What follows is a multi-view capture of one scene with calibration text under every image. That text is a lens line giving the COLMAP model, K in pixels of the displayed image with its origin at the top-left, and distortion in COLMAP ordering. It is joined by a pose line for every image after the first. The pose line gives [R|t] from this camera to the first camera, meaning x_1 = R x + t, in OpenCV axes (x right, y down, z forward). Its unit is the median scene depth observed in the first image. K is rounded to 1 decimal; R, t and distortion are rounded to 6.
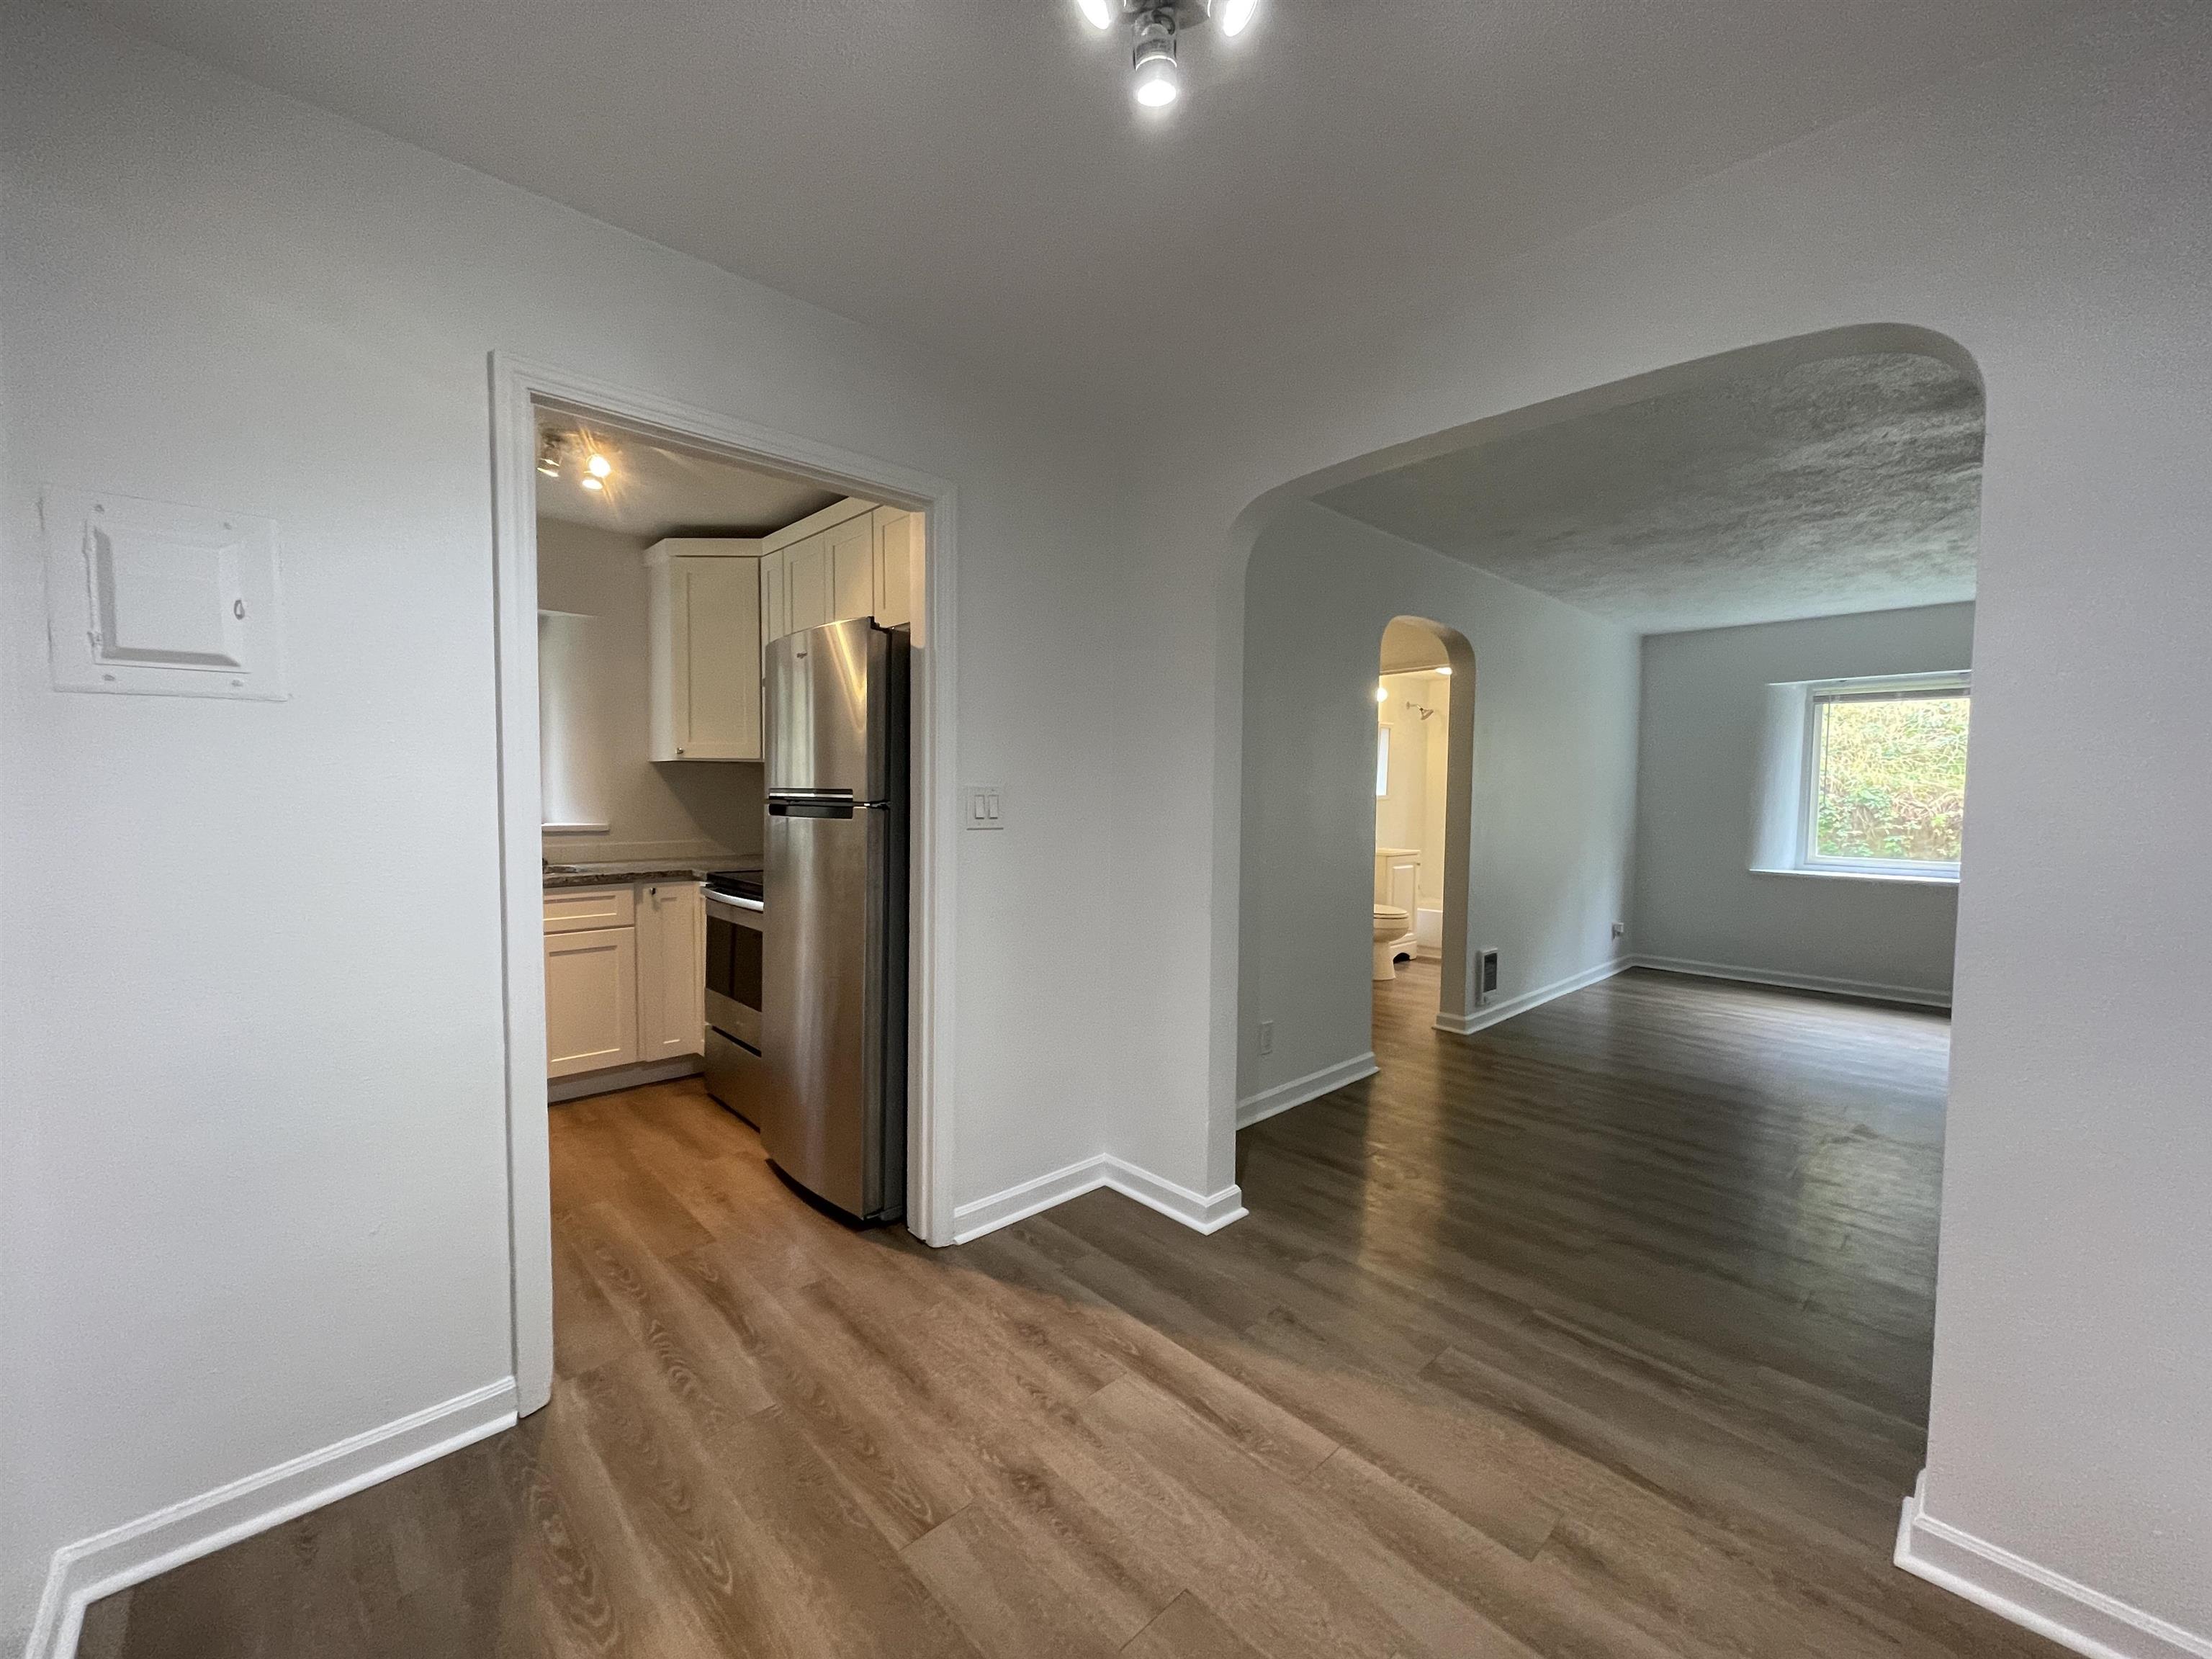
lens RADIAL K [[889.4, 0, 1107.5], [0, 889.4, 829.3], [0, 0, 1]] dist [-0.000427, 0.000613]
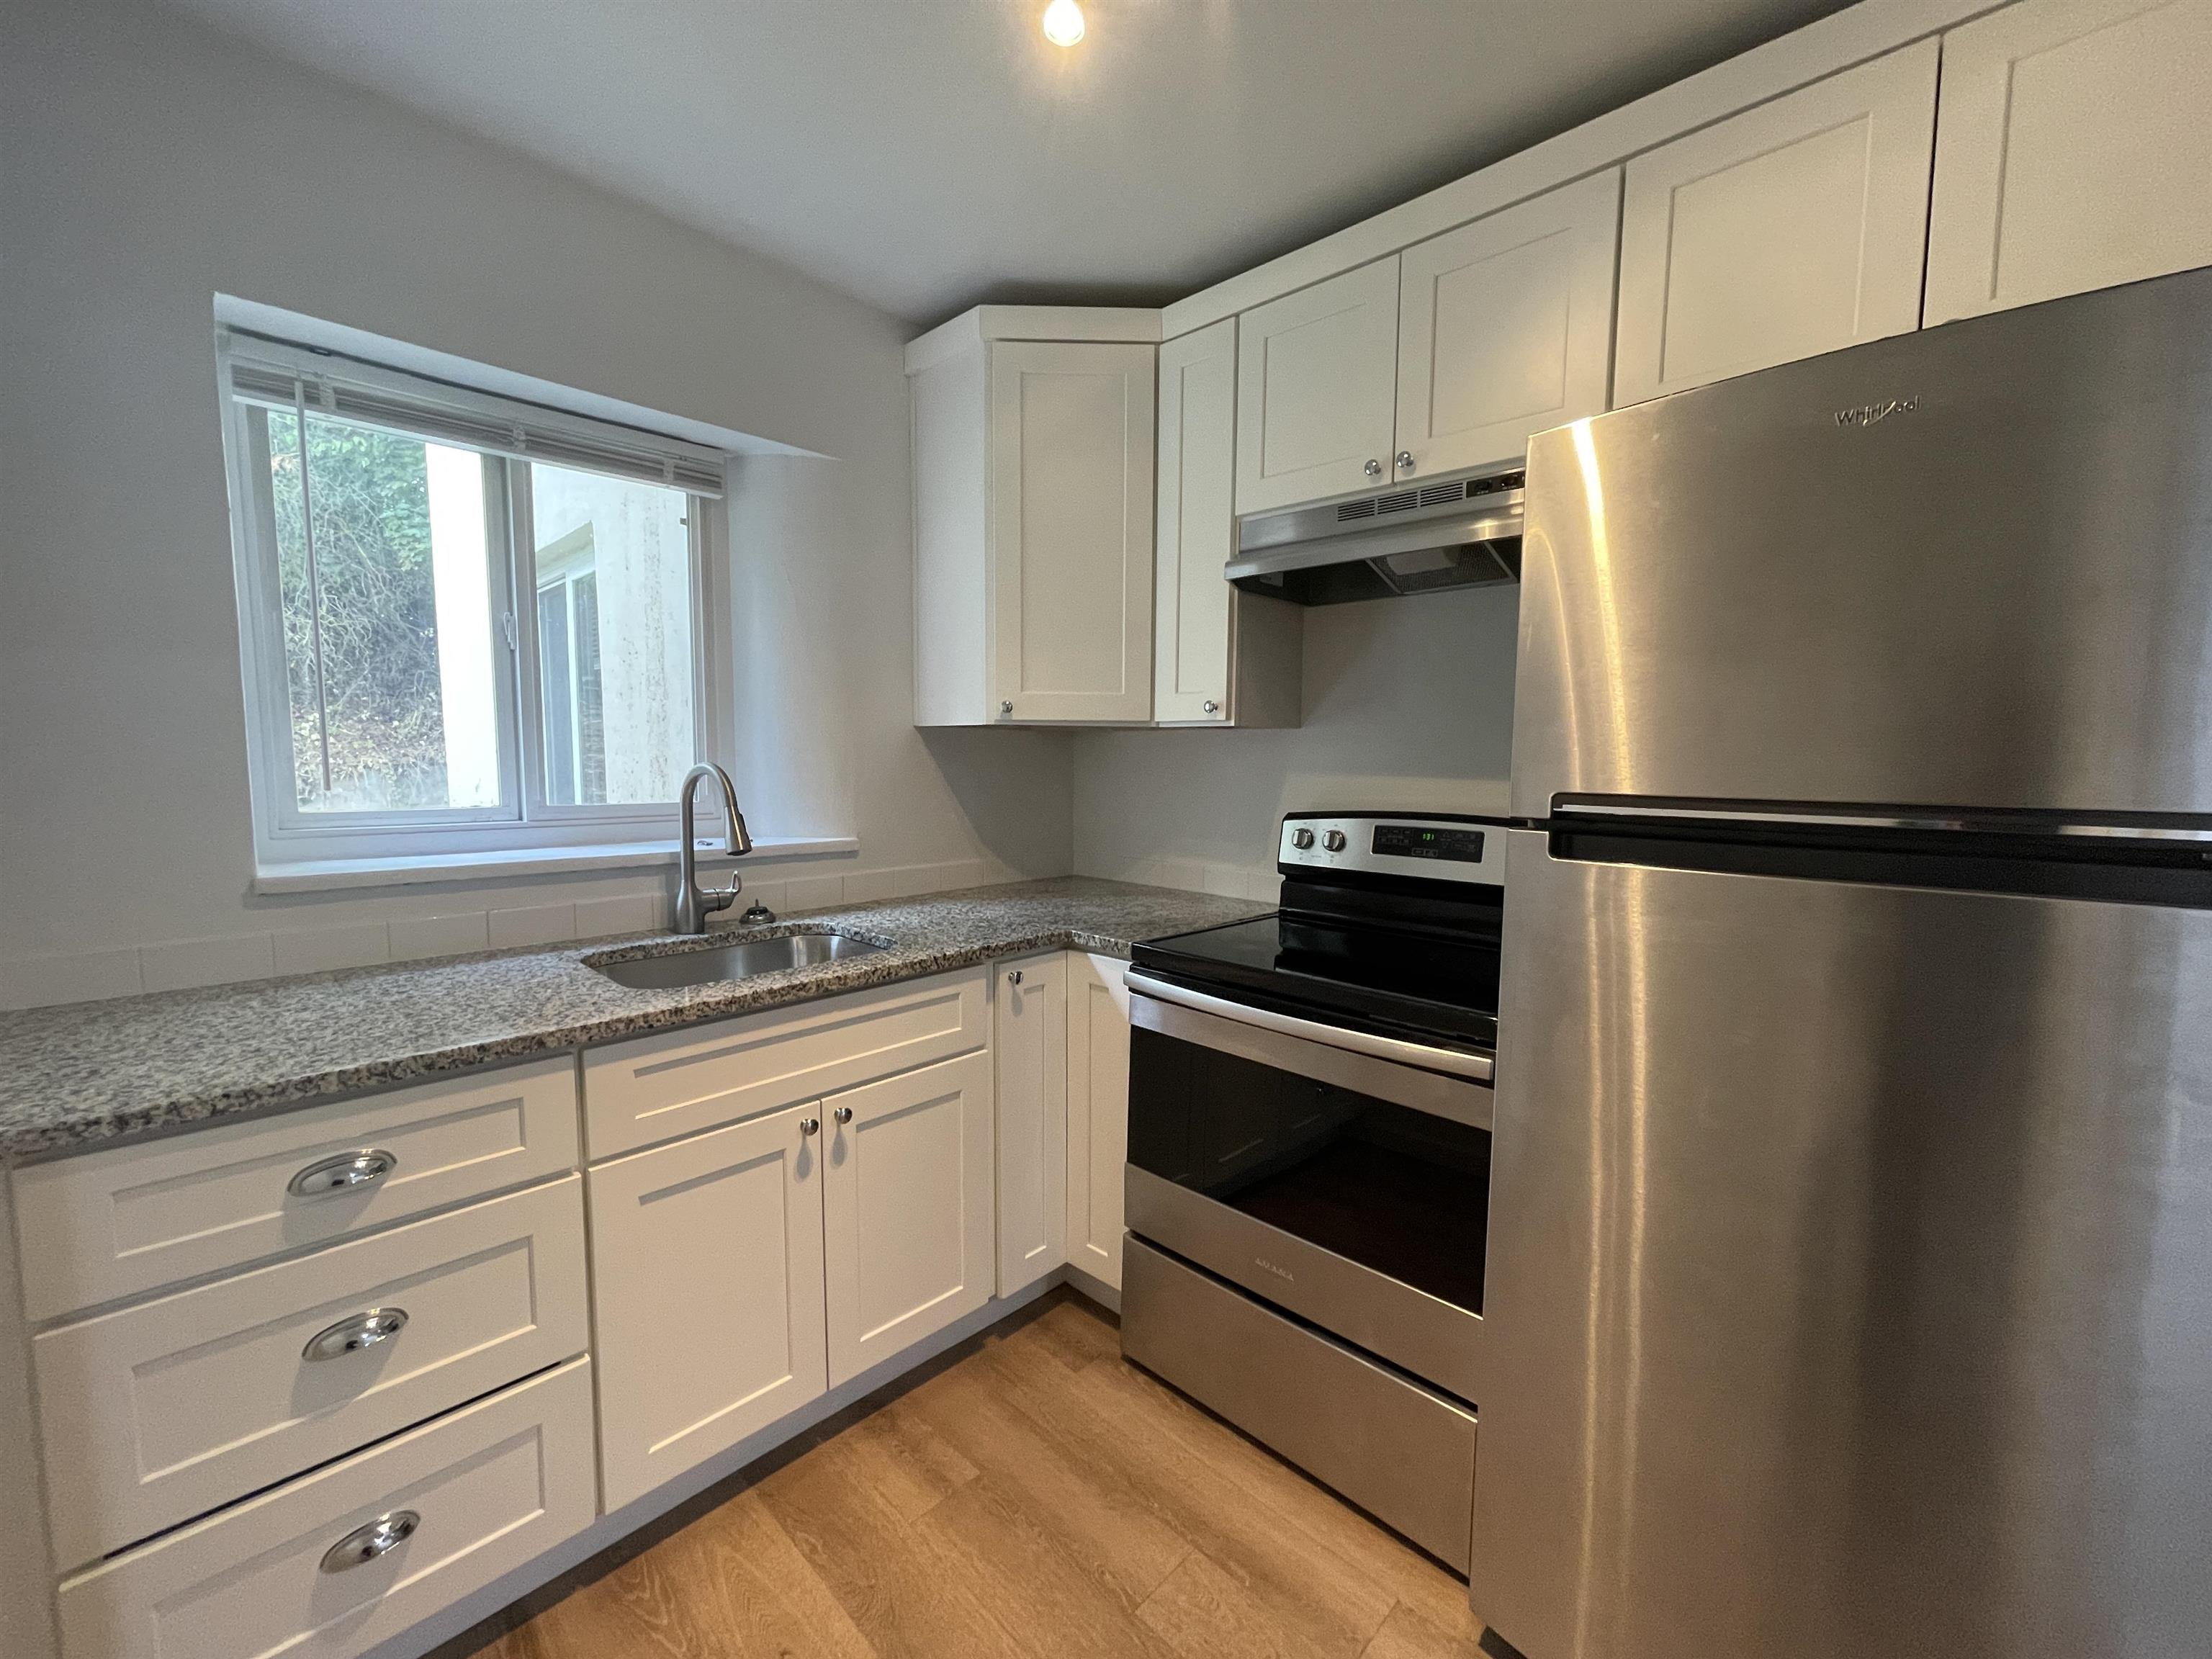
lens RADIAL K [[889.4, 0, 1107.5], [0, 889.4, 829.3], [0, 0, 1]] dist [-0.000427, 0.000613]
pose [[0.999074, -0.005250, 0.042708, -0.478363], [0.003387, 0.999044, 0.043583, -0.038983], [-0.042896, -0.043398, 0.998137, 0.484089]]
